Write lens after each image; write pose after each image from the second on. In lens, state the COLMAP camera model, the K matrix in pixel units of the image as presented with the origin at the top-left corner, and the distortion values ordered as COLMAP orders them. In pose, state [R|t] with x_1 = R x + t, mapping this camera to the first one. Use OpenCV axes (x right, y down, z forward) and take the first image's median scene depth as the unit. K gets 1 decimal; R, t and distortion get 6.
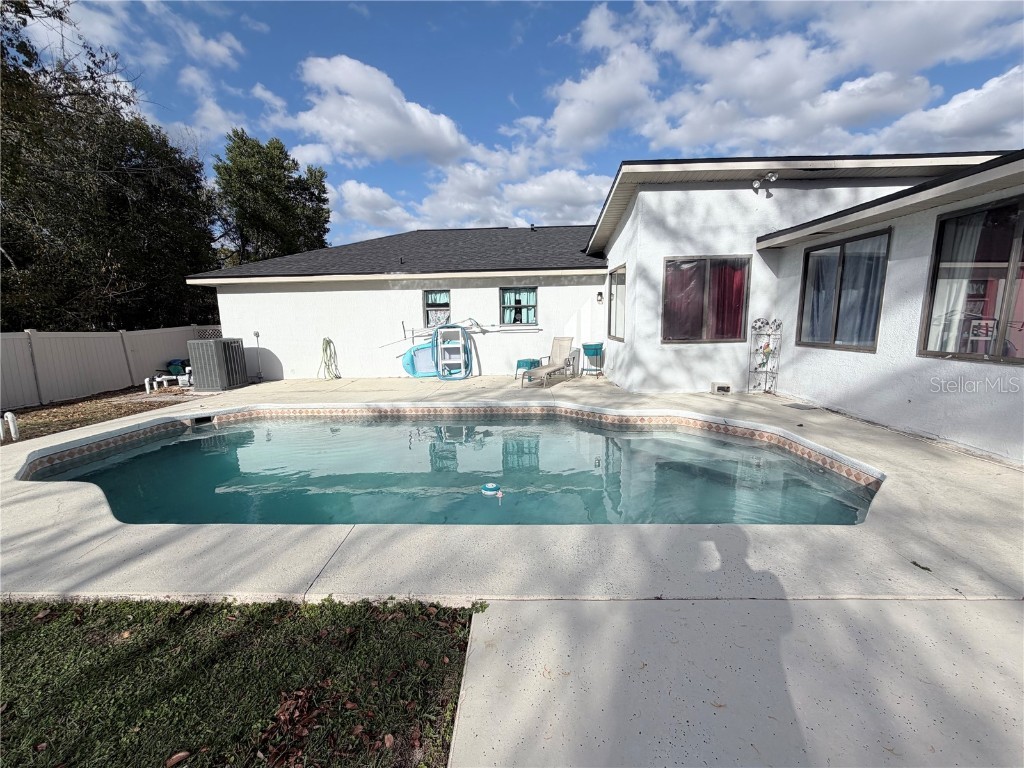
lens RADIAL K [[407.9, 0, 508.7], [0, 407.9, 385.7], [0, 0, 1]] dist [0.001902, 0.000291]
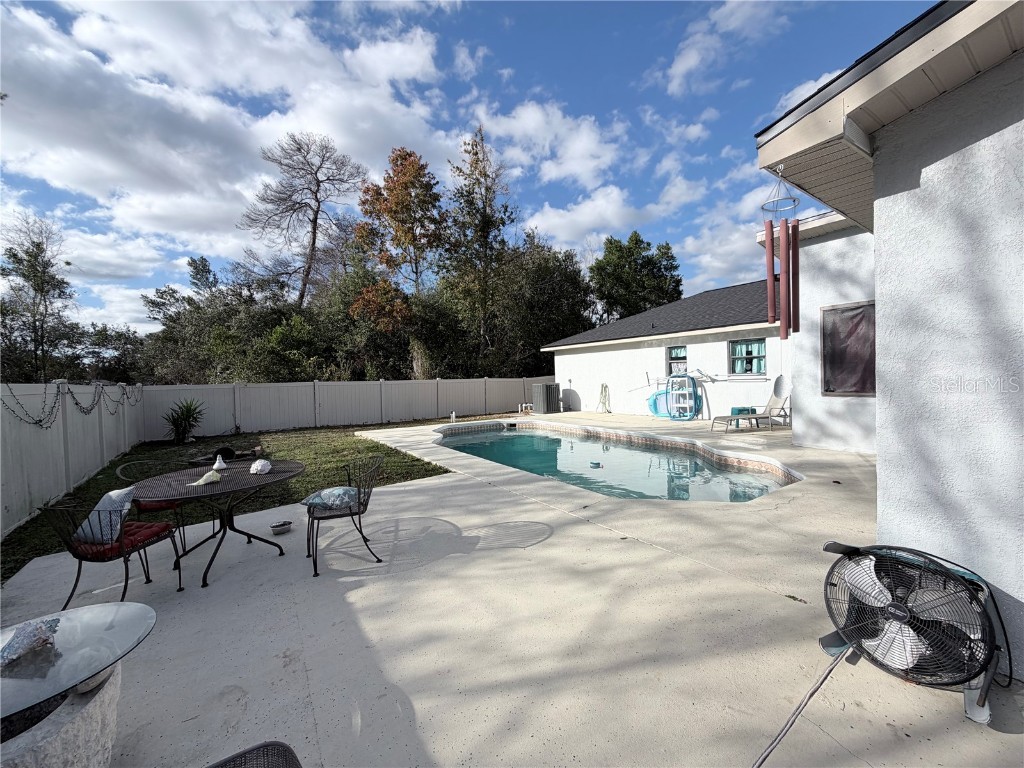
lens RADIAL K [[407.9, 0, 508.7], [0, 407.9, 385.7], [0, 0, 1]] dist [0.001902, 0.000291]
pose [[0.589819, 0.021816, -0.807241, 0.514585], [-0.113375, 0.991971, -0.056030, 0.007234], [0.799537, 0.124568, 0.587557, -0.102410]]
